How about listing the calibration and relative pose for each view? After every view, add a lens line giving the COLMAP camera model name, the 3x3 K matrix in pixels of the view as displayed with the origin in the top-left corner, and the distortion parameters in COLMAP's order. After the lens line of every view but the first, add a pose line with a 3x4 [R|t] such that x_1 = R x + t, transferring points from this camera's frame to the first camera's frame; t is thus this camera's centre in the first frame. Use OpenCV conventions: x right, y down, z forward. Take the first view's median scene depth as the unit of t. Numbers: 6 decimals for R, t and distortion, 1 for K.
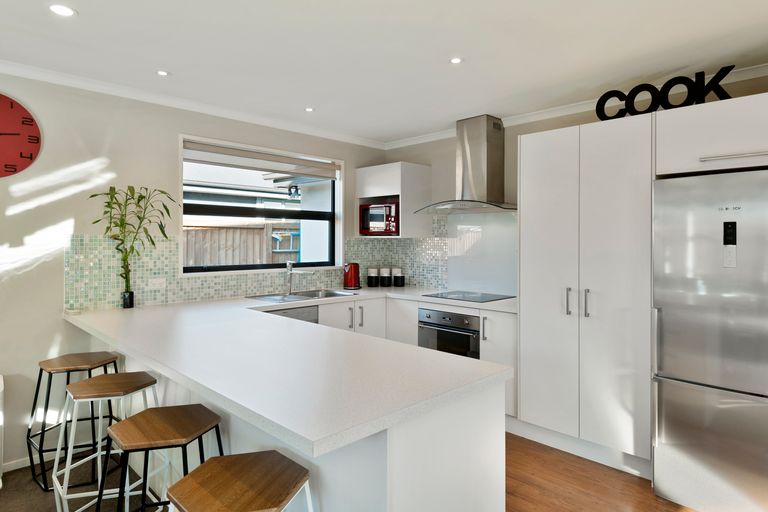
lens RADIAL K [[461.7, 0, 385.8], [0, 461.7, 238.7], [0, 0, 1]] dist [0.003530, -0.000026]
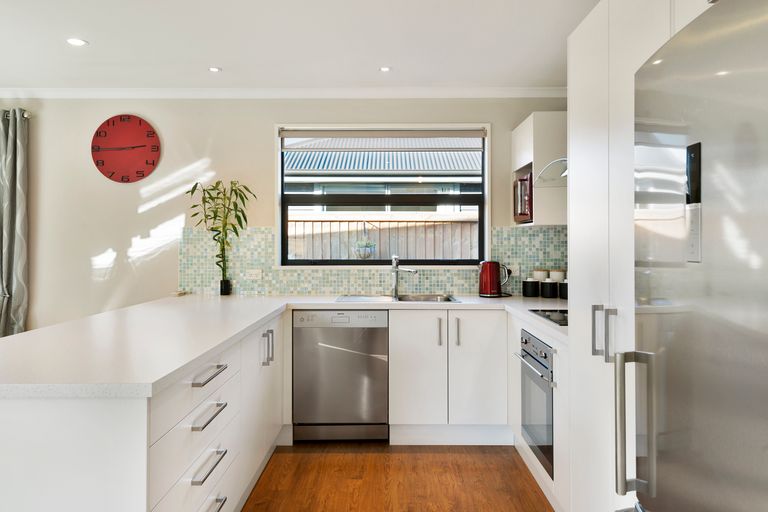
lens RADIAL K [[558.1, 0, 386.2], [0, 558.1, 245.0], [0, 0, 1]] dist [0.007318, 0.003117]
pose [[0.707337, -0.002090, -0.706873, 0.601843], [0.005708, 0.999980, 0.002755, 0.031485], [0.706853, -0.005984, 0.707335, 0.342983]]
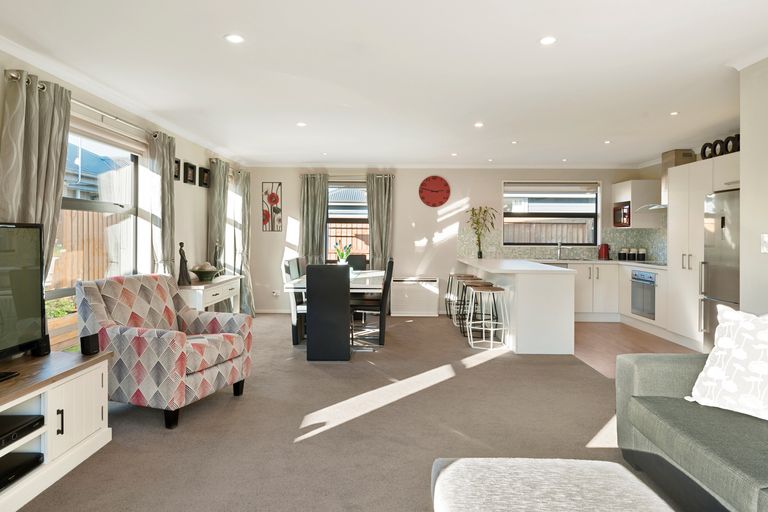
lens RADIAL K [[480.2, 0, 382.8], [0, 480.2, 239.0], [0, 0, 1]] dist [0.006207, 0.001232]
pose [[0.695607, 0.007413, -0.718385, 0.825809], [-0.000936, 0.999955, 0.009412, 0.027752], [0.718422, -0.005874, 0.695583, -1.019155]]
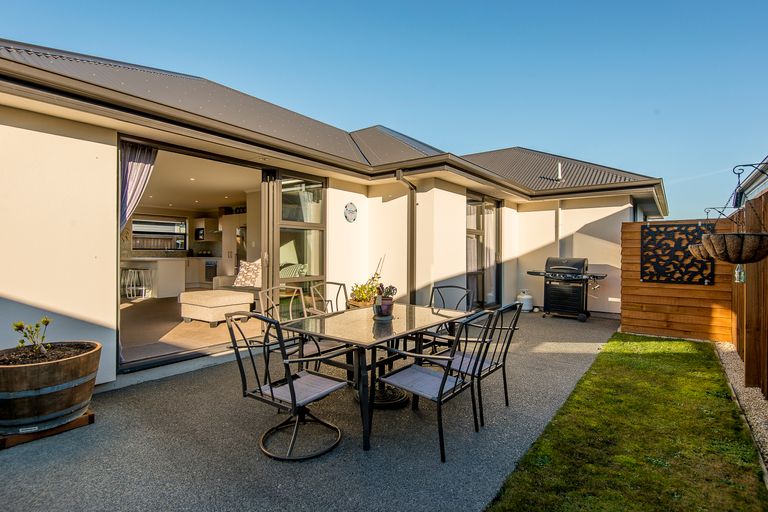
lens RADIAL K [[385.6, 0, 383.1], [0, 385.6, 241.6], [0, 0, 1]] dist [0.032463, -0.026857]
pose [[0.988548, 0.001514, 0.150898, 1.142952], [0.001562, 0.999793, -0.020262, 0.079837], [-0.150897, 0.020266, 0.988342, -2.516012]]
